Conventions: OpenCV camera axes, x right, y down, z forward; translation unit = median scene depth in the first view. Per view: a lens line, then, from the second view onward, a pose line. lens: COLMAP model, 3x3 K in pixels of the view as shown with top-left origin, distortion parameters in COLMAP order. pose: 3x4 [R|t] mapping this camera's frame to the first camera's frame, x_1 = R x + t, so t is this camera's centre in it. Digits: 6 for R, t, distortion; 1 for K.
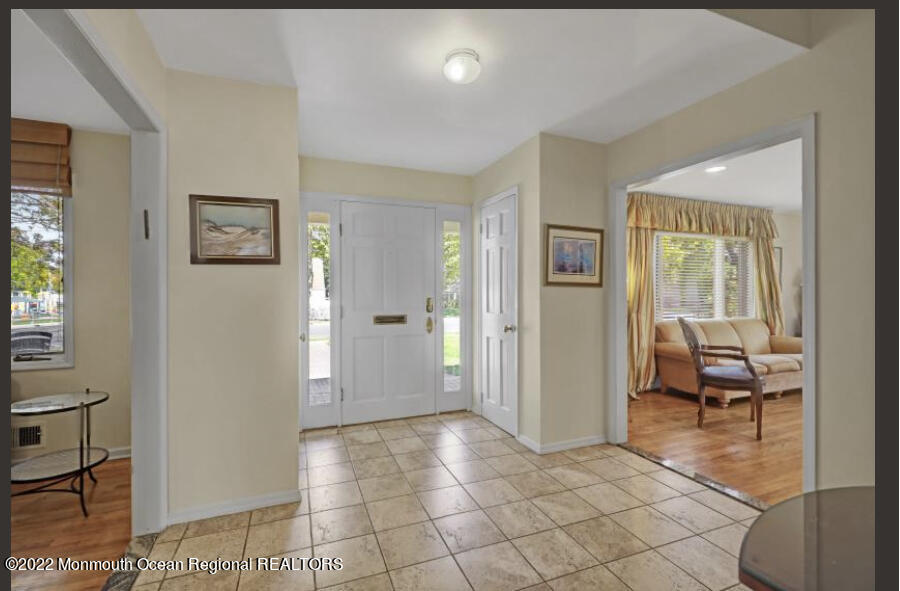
lens RADIAL K [[379.1, 0, 450.0], [0, 379.1, 295.5], [0, 0, 1]] dist [0.001636, 0.000016]
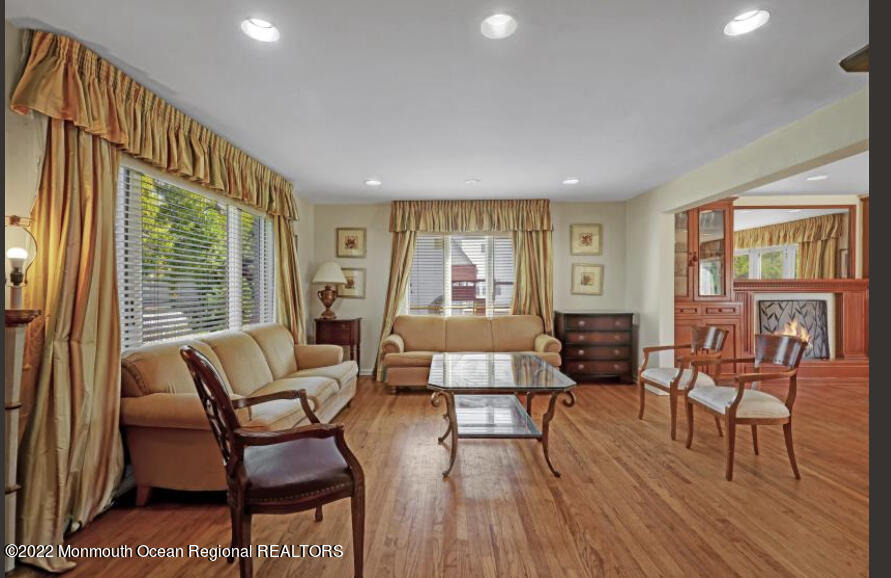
lens RADIAL K [[402.5, 0, 445.5], [0, 402.5, 289.0], [0, 0, 1]] dist [-0.000572, -0.000076]
pose [[0.405237, 0.003942, 0.914203, 0.251850], [0.011174, 0.999895, -0.009265, 0.002351], [-0.914143, 0.013970, 0.405151, 0.440137]]
